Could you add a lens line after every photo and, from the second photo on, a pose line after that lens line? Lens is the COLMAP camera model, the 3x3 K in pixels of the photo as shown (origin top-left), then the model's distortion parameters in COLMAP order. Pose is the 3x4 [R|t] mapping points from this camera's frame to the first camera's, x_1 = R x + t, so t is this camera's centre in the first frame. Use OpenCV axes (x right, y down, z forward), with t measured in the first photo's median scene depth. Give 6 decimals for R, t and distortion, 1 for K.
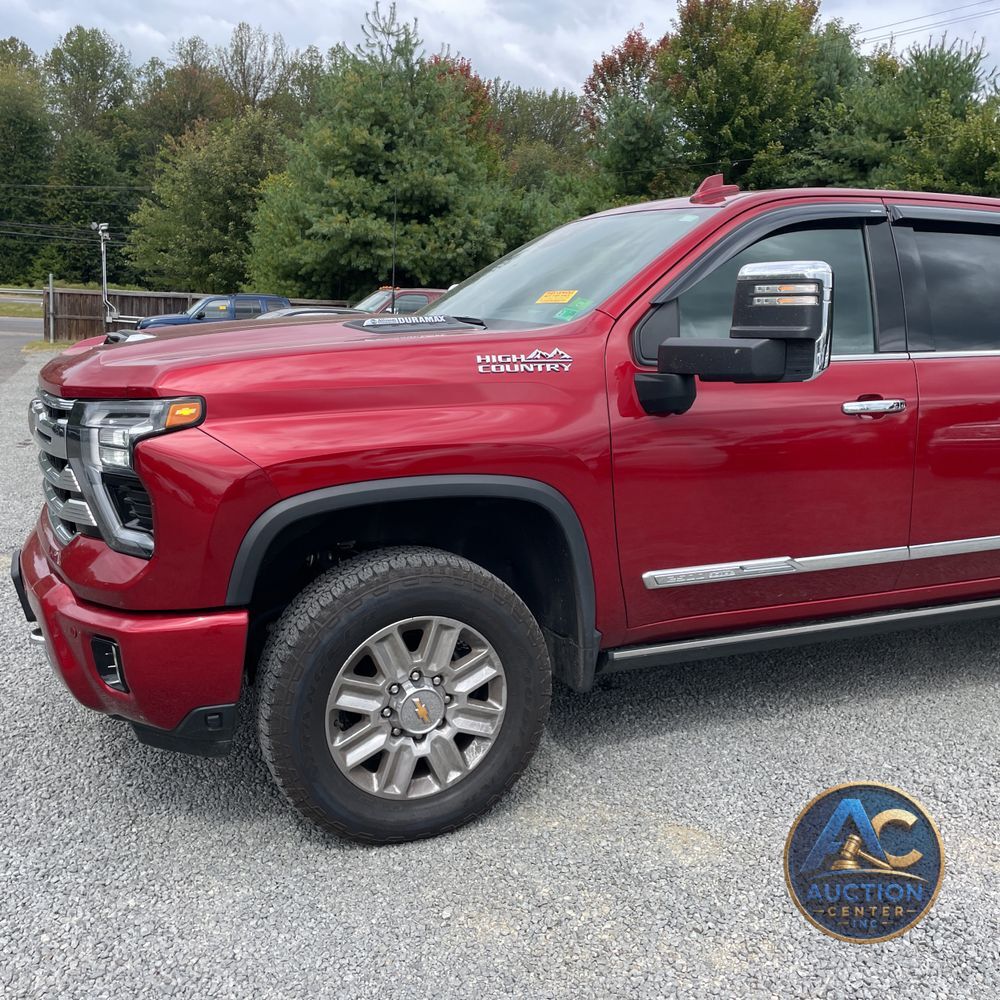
lens RADIAL K [[1051.3, 0, 532.3], [0, 1051.3, 458.0], [0, 0, 1]] dist [0.110541, -0.179739]
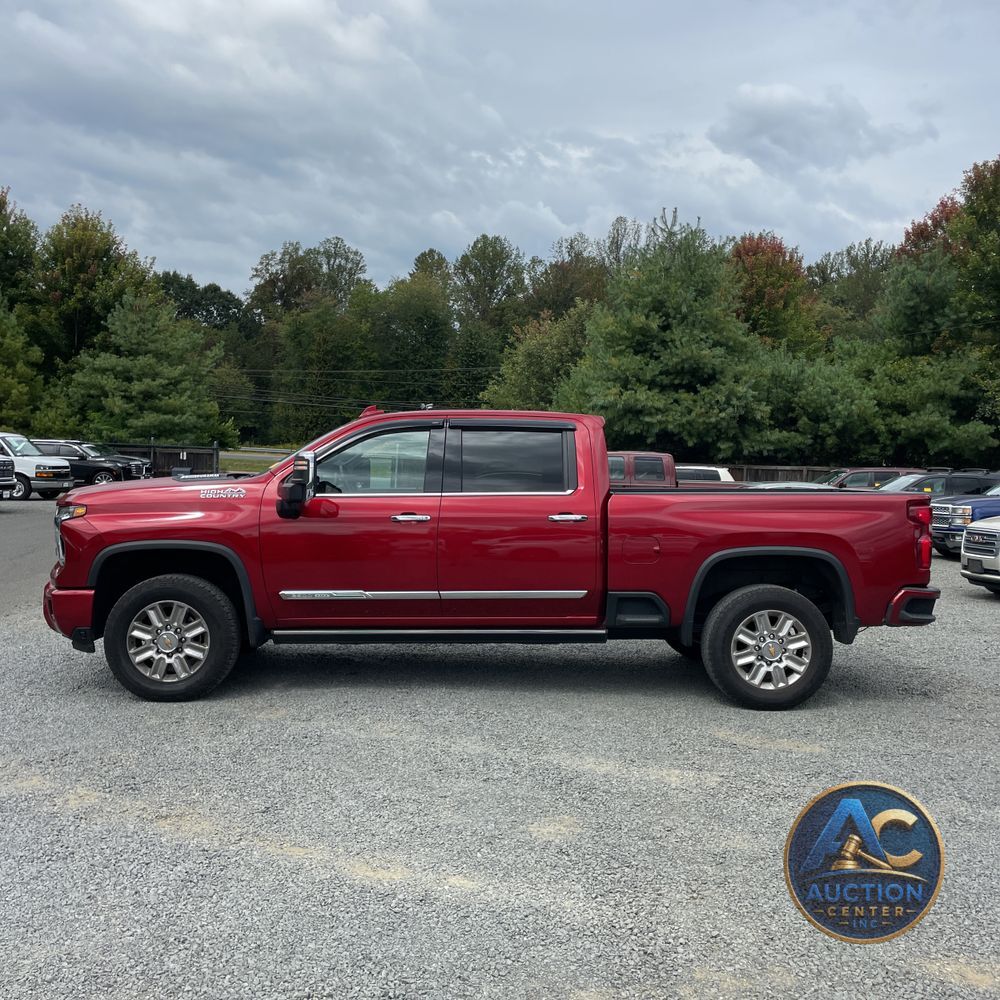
lens RADIAL K [[1047.8, 0, 513.3], [0, 1047.8, 483.4], [0, 0, 1]] dist [0.096748, -0.149202]
pose [[0.927366, -0.002165, -0.374150, 0.130462], [-0.044544, 0.992233, -0.116147, 0.011533], [0.371495, 0.124377, 0.920066, -0.079495]]
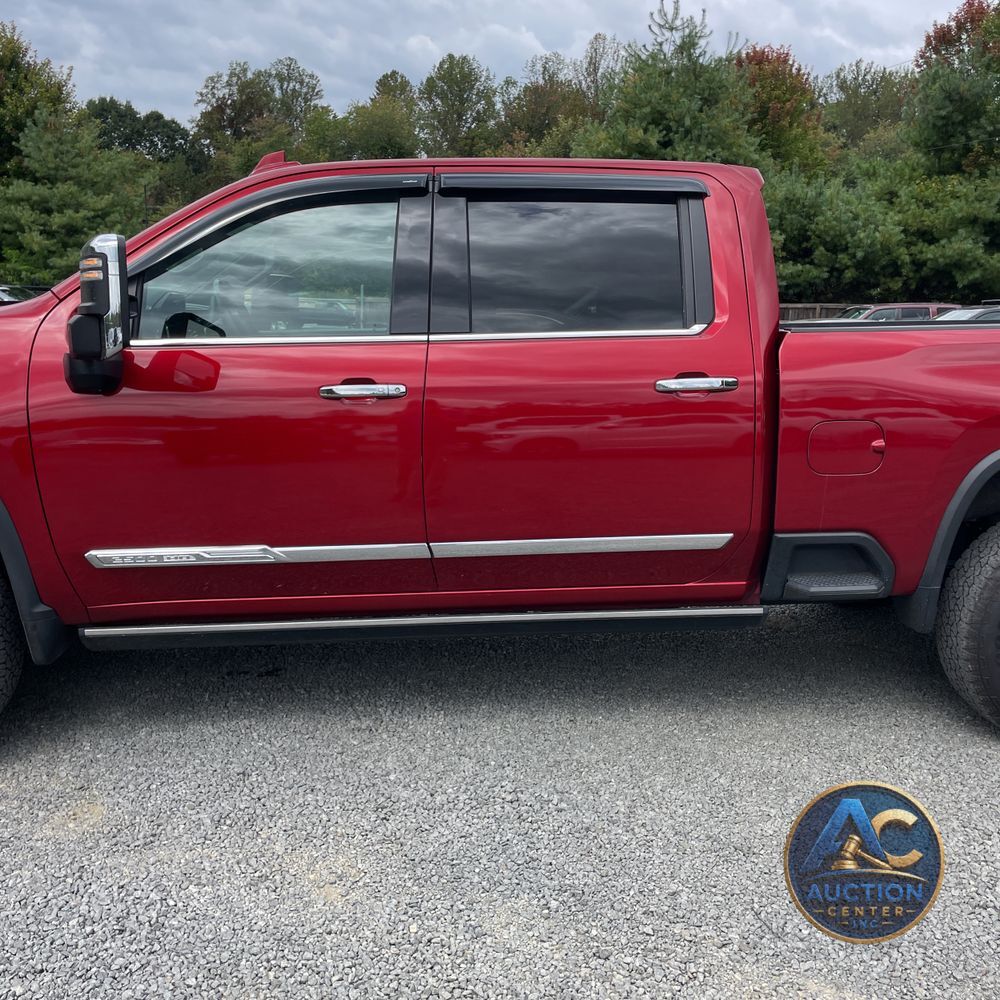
lens RADIAL K [[1047.8, 0, 513.3], [0, 1047.8, 483.4], [0, 0, 1]] dist [0.096748, -0.149202]
pose [[0.936994, 0.035729, -0.347513, 0.083360], [-0.027818, 0.999228, 0.027729, 0.001230], [0.348235, -0.016314, 0.937265, 0.013718]]
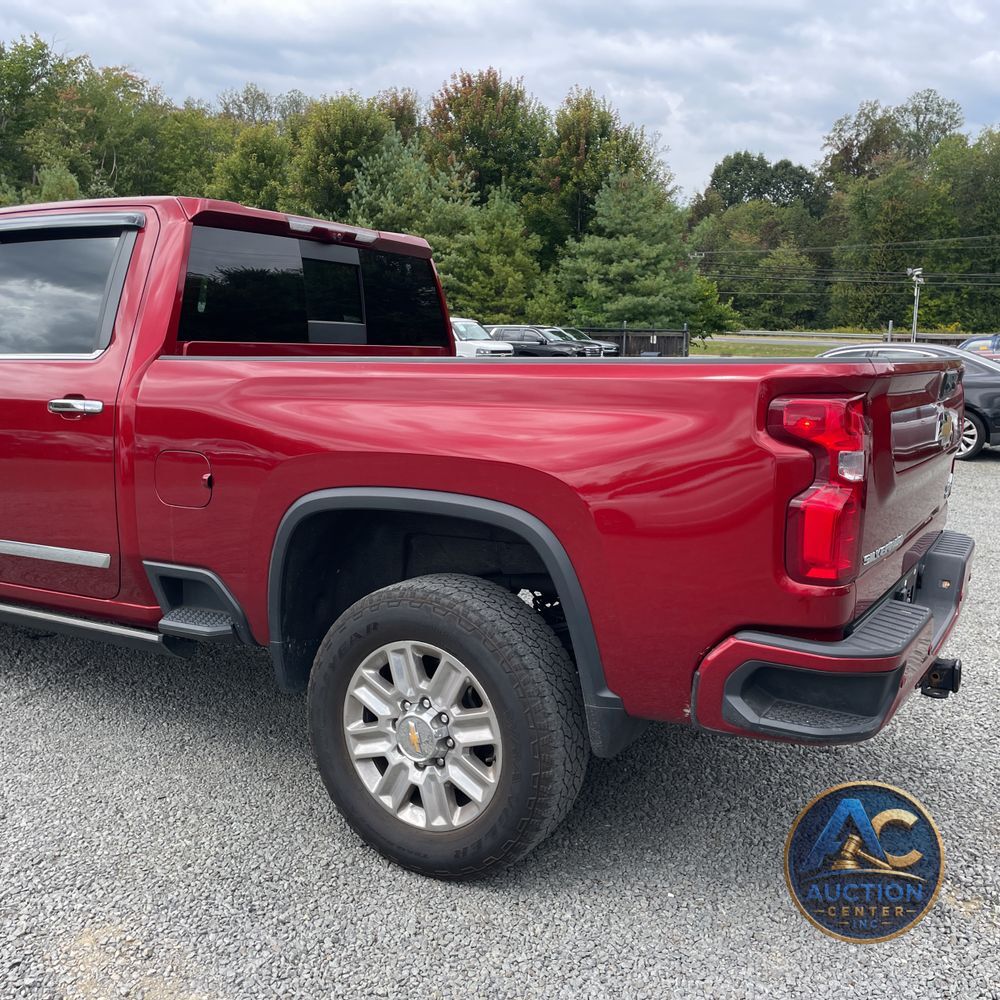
lens RADIAL K [[1035.0, 0, 506.8], [0, 1035.0, 480.4], [0, 0, 1]] dist [0.096505, -0.118538]
pose [[0.573471, 0.085837, -0.814717, 0.170087], [-0.104467, 0.994039, 0.031197, -0.005963], [0.812538, 0.067220, 0.579020, 0.084572]]
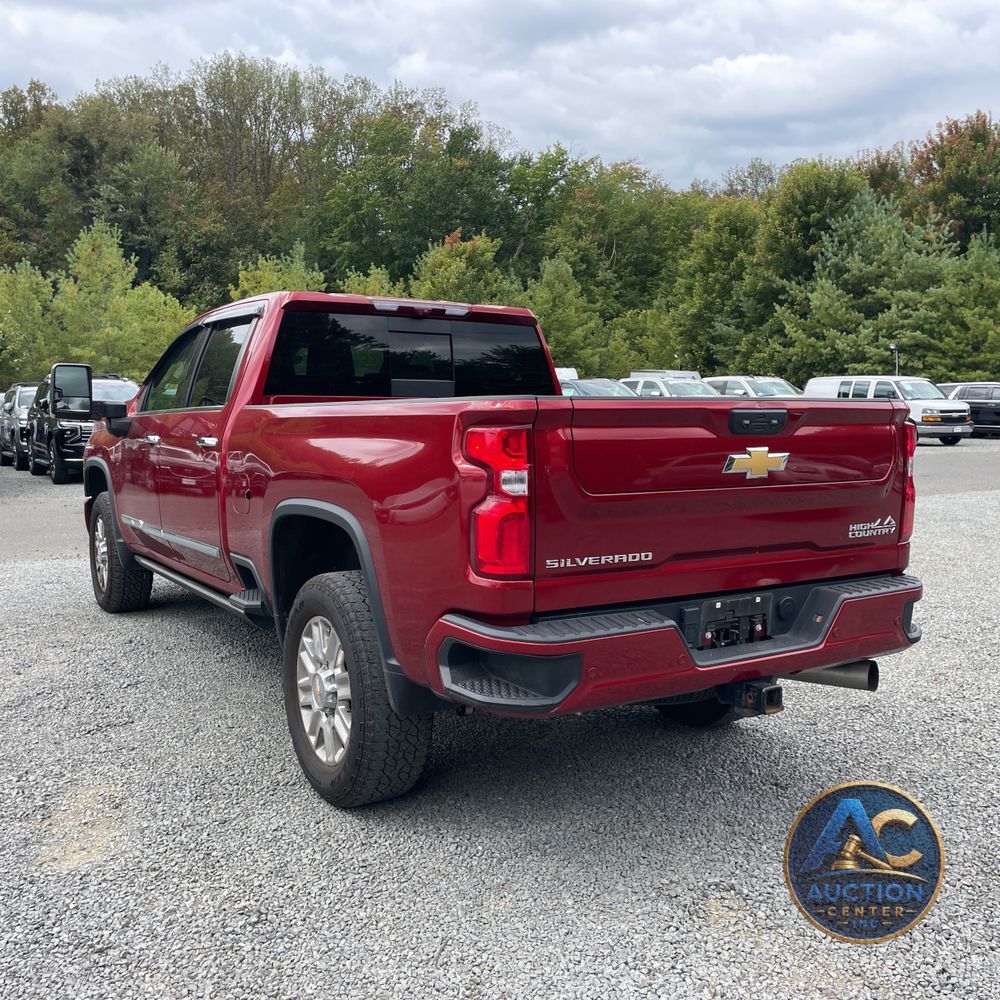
lens RADIAL K [[1047.8, 0, 513.3], [0, 1047.8, 483.4], [0, 0, 1]] dist [0.096748, -0.149202]
pose [[0.113051, 0.044041, -0.992613, 0.228736], [-0.128091, 0.991327, 0.029396, -0.011137], [0.985298, 0.123821, 0.117712, 0.153326]]
